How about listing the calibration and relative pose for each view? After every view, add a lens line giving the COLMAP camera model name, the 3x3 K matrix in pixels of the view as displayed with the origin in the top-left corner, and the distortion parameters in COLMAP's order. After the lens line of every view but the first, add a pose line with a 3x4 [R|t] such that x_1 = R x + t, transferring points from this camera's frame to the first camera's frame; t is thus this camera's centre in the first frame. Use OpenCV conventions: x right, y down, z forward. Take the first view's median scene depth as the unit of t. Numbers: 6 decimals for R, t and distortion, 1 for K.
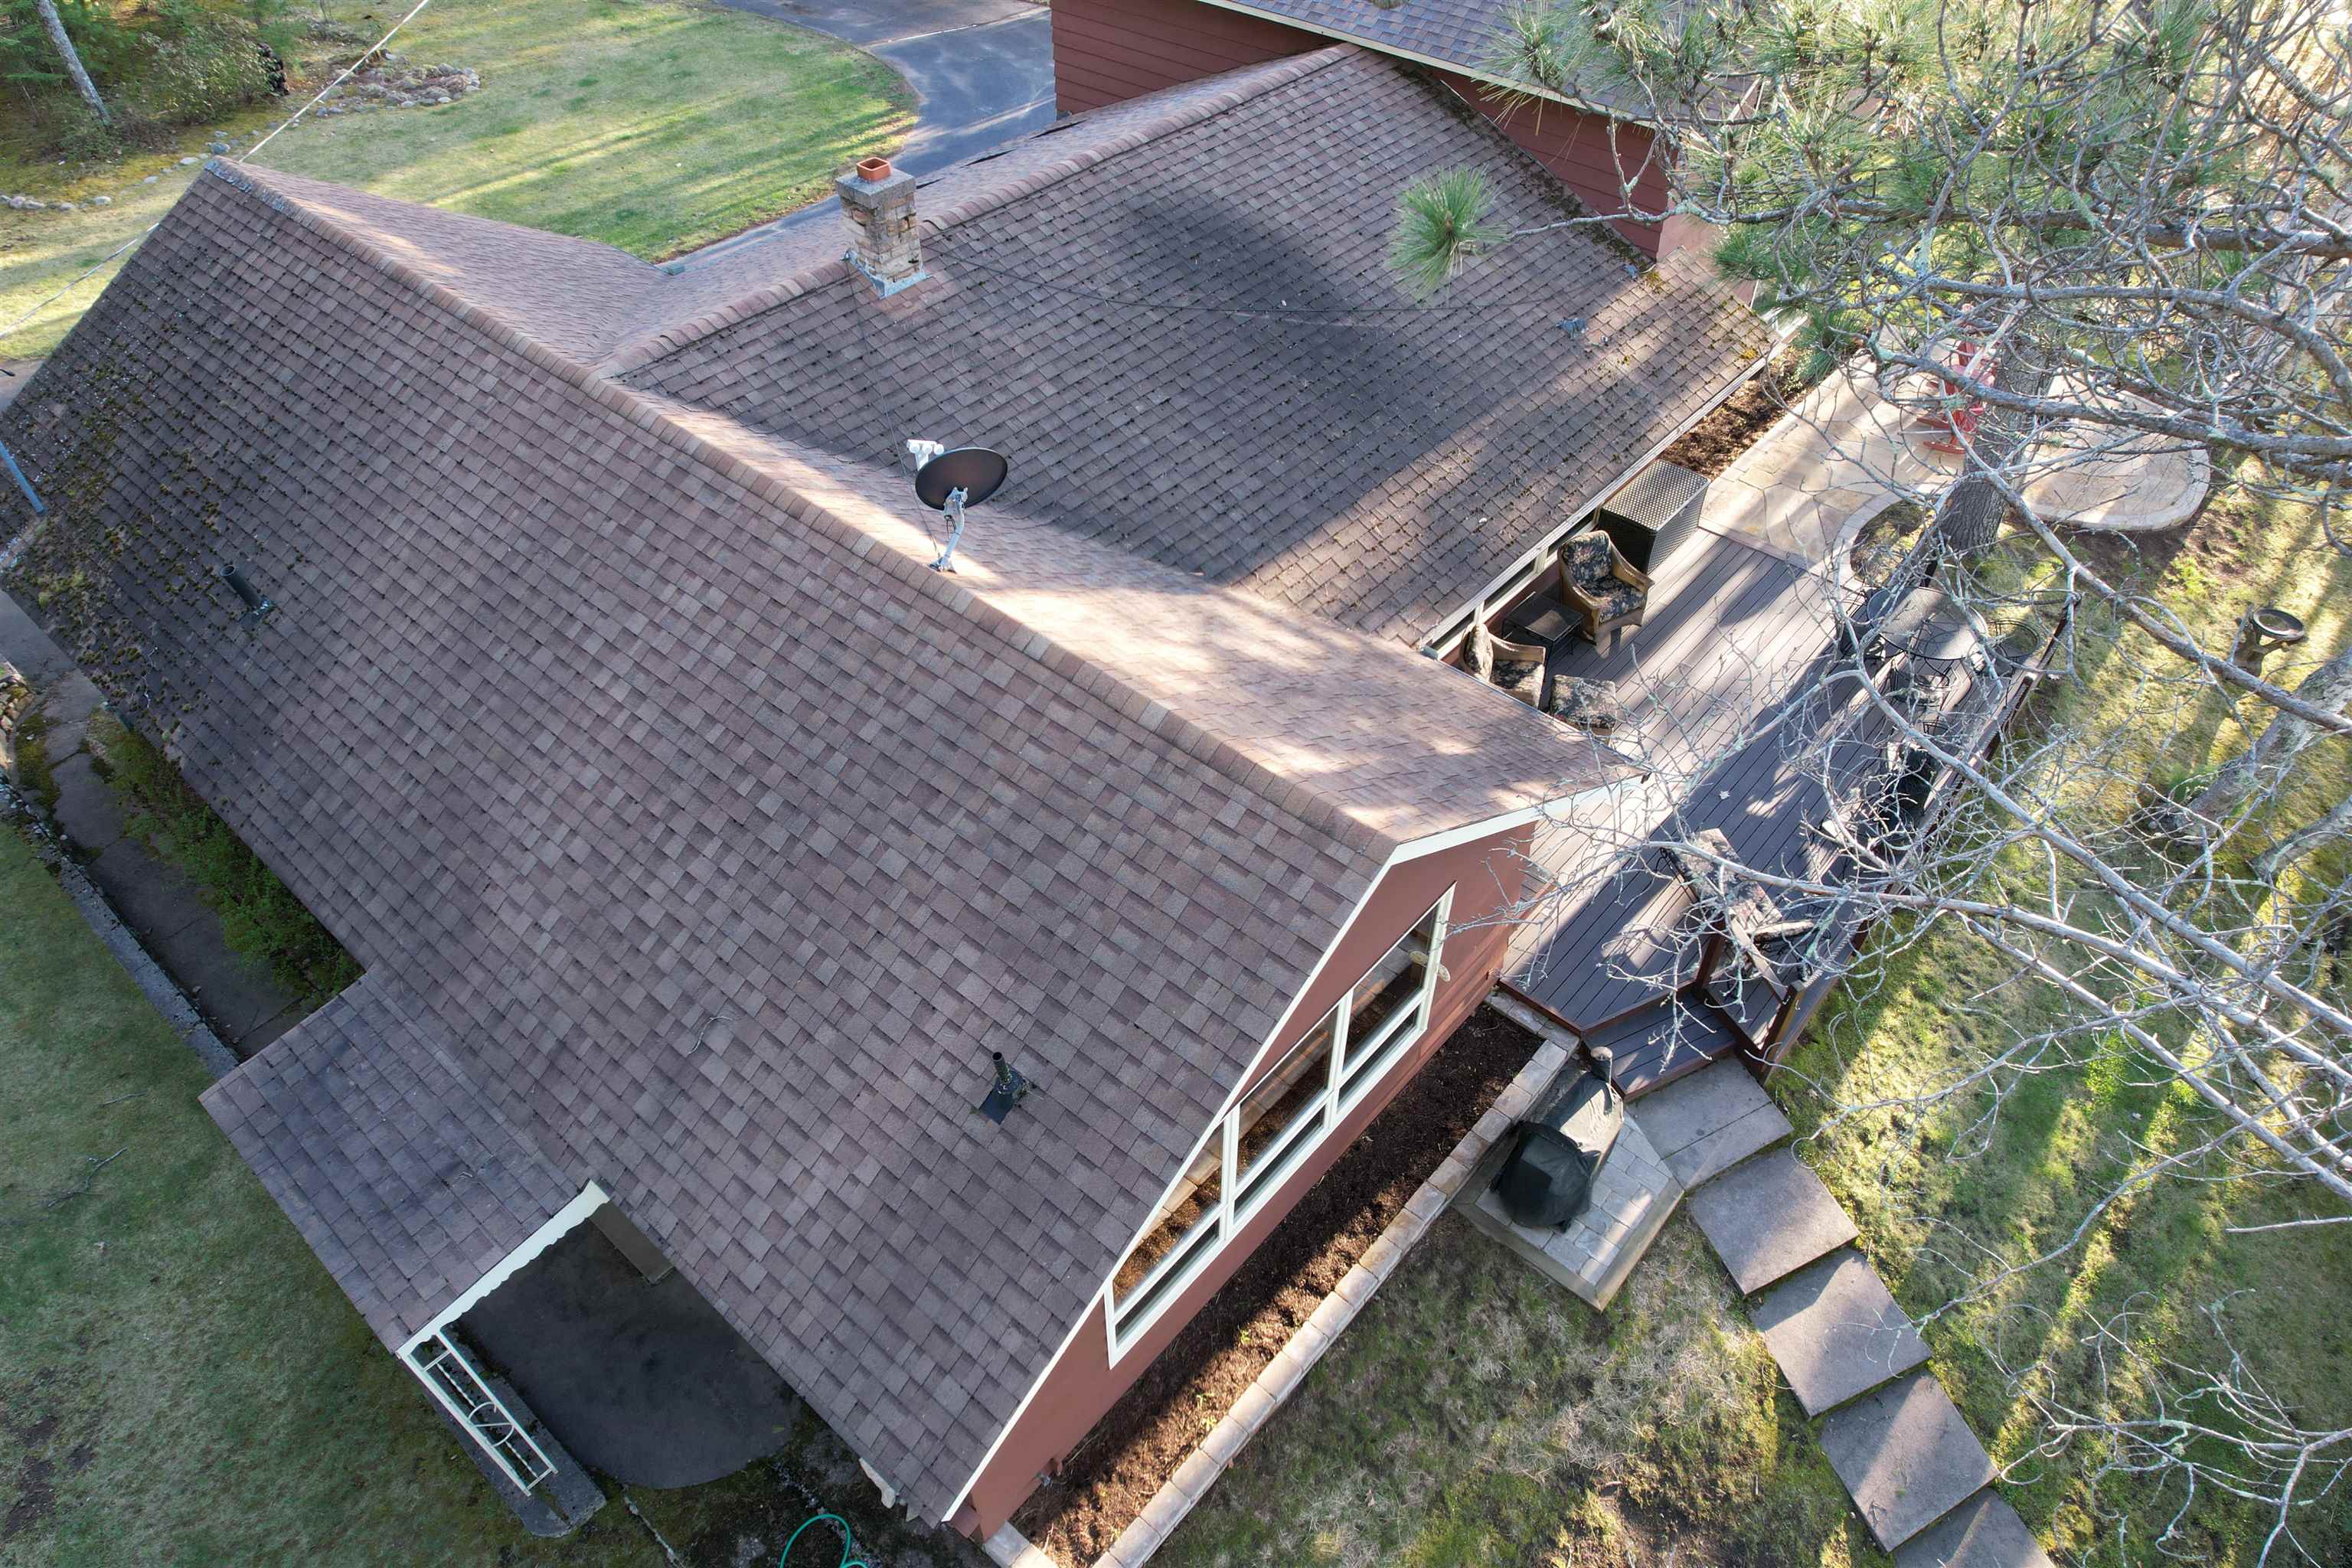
lens RADIAL K [[1465.6, 0, 1179.8], [0, 1465.6, 803.9], [0, 0, 1]] dist [-0.078228, 0.068538]
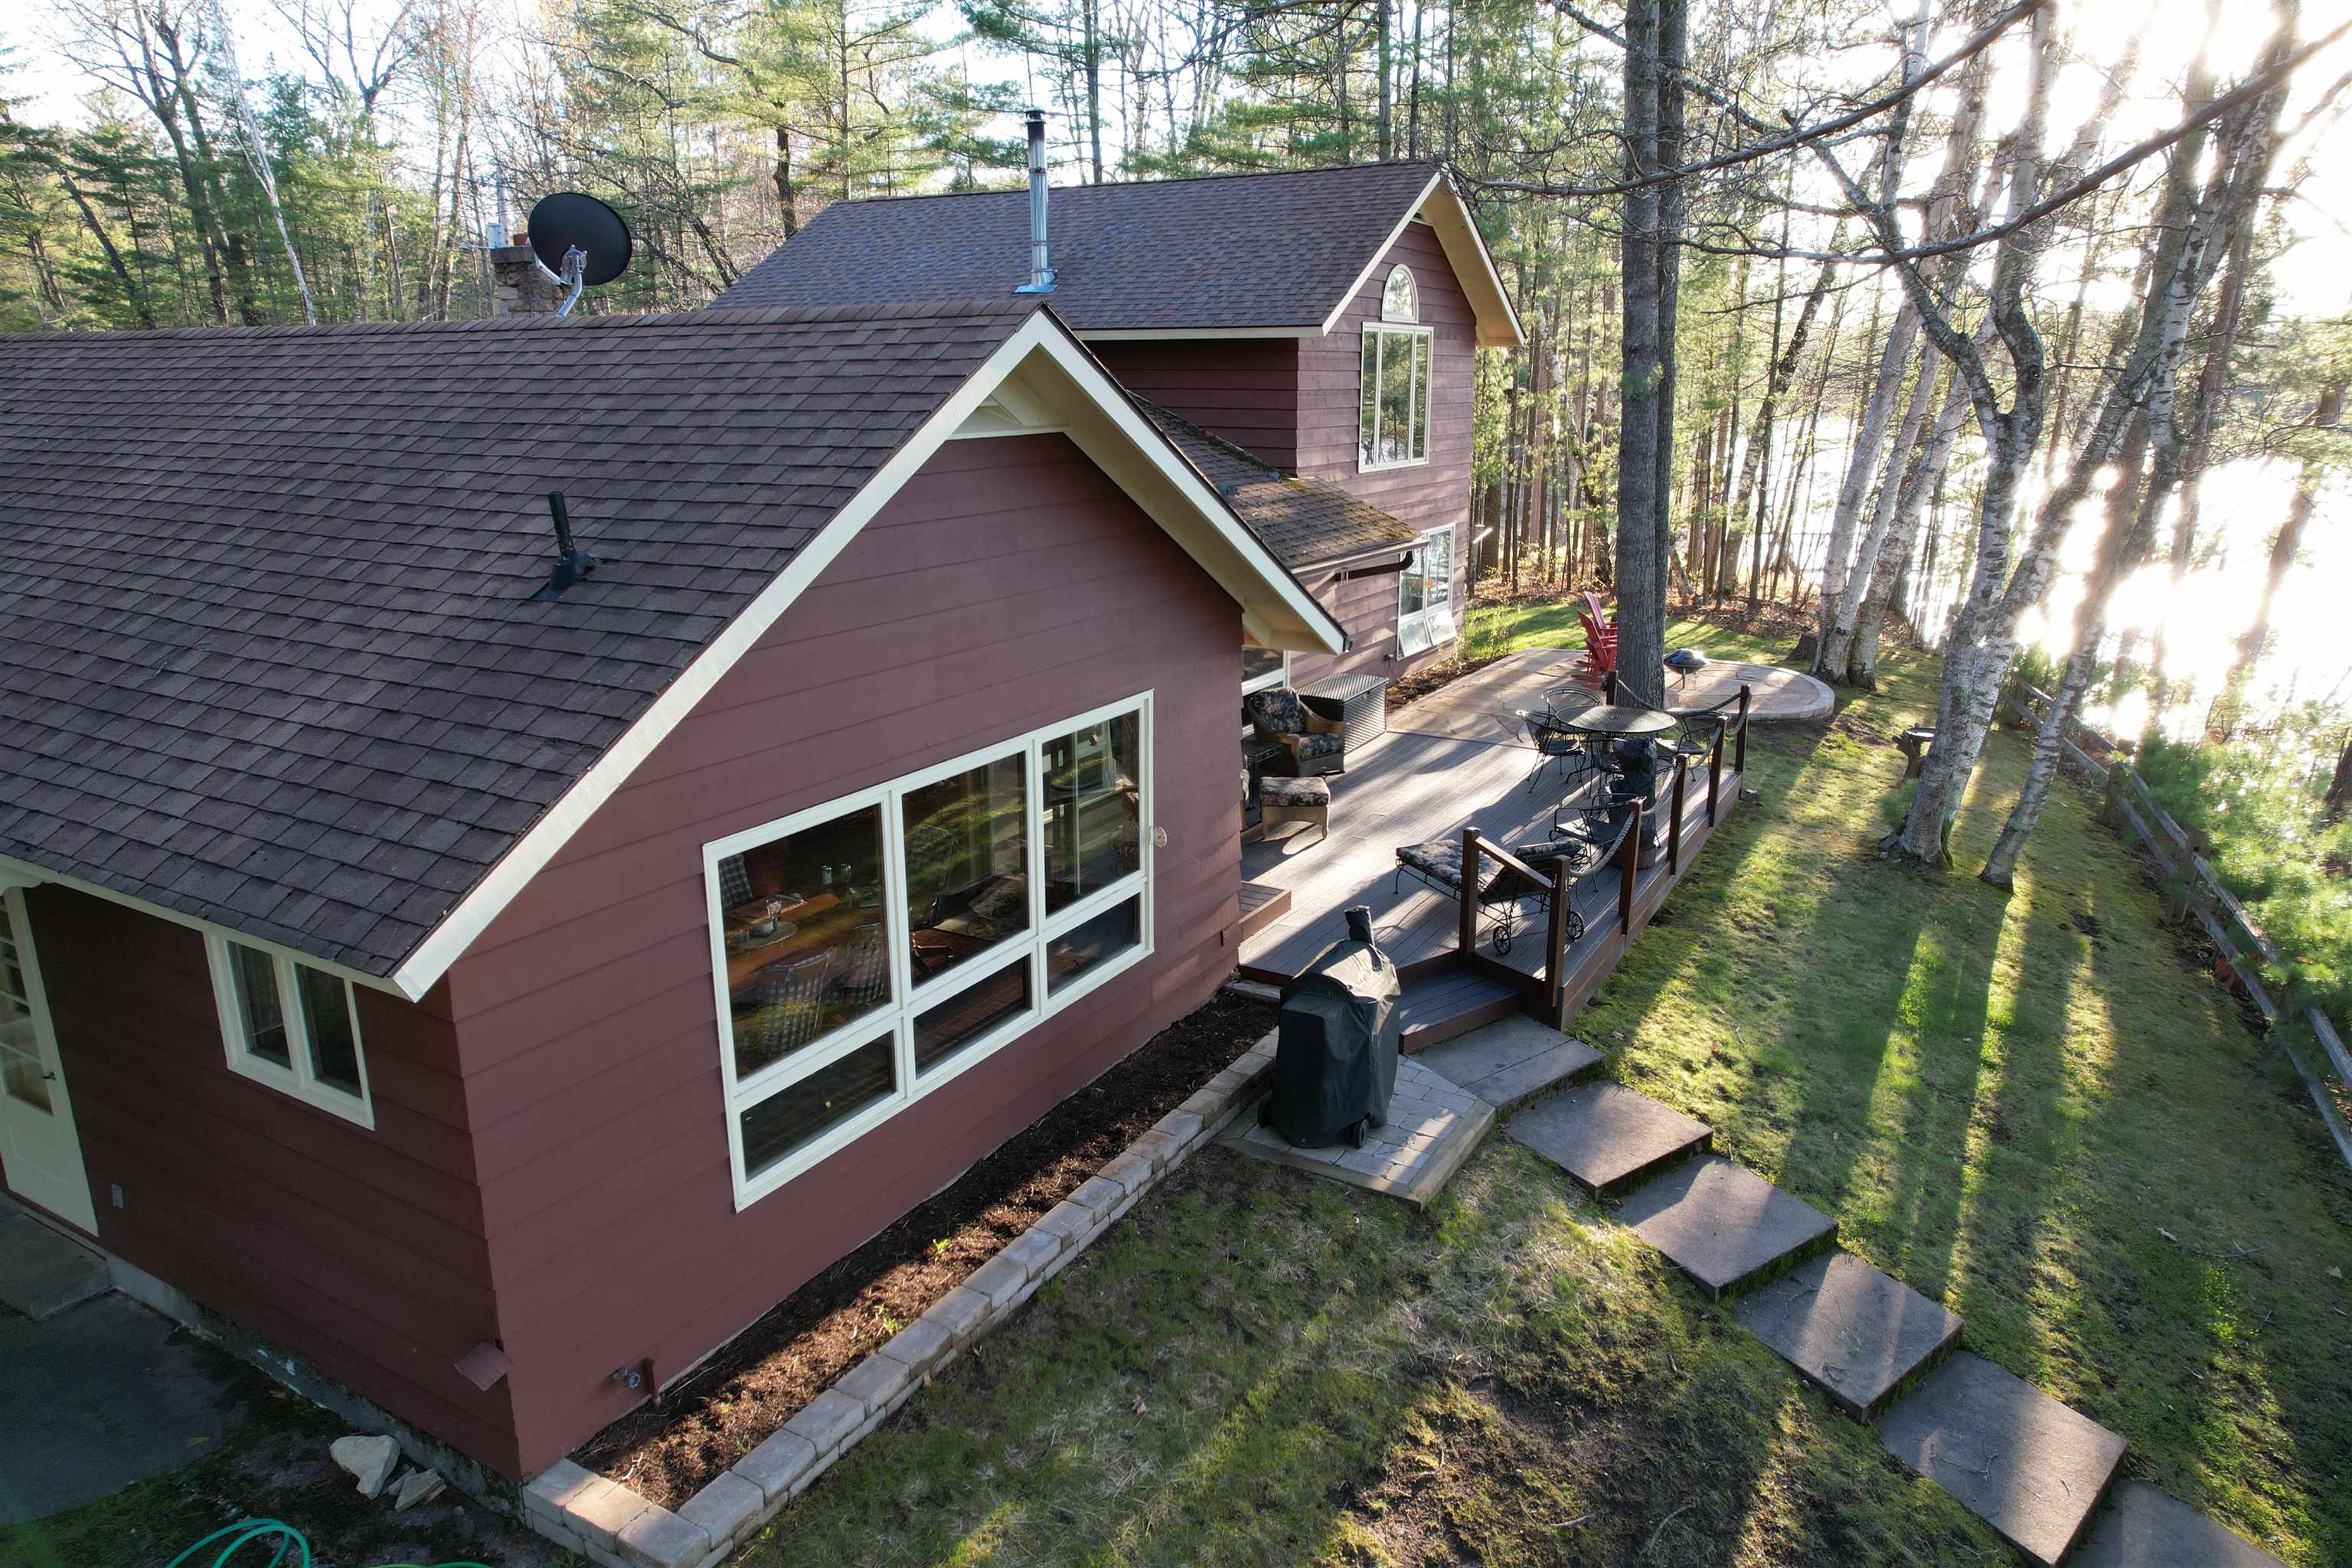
lens RADIAL K [[1477.8, 0, 1170.1], [0, 1477.8, 816.3], [0, 0, 1]] dist [-0.063775, 0.041016]
pose [[0.982385, -0.051824, 0.179536, 0.034409], [0.131082, 0.875854, -0.464432, 0.508799], [-0.133179, 0.479785, 0.867219, 0.251131]]
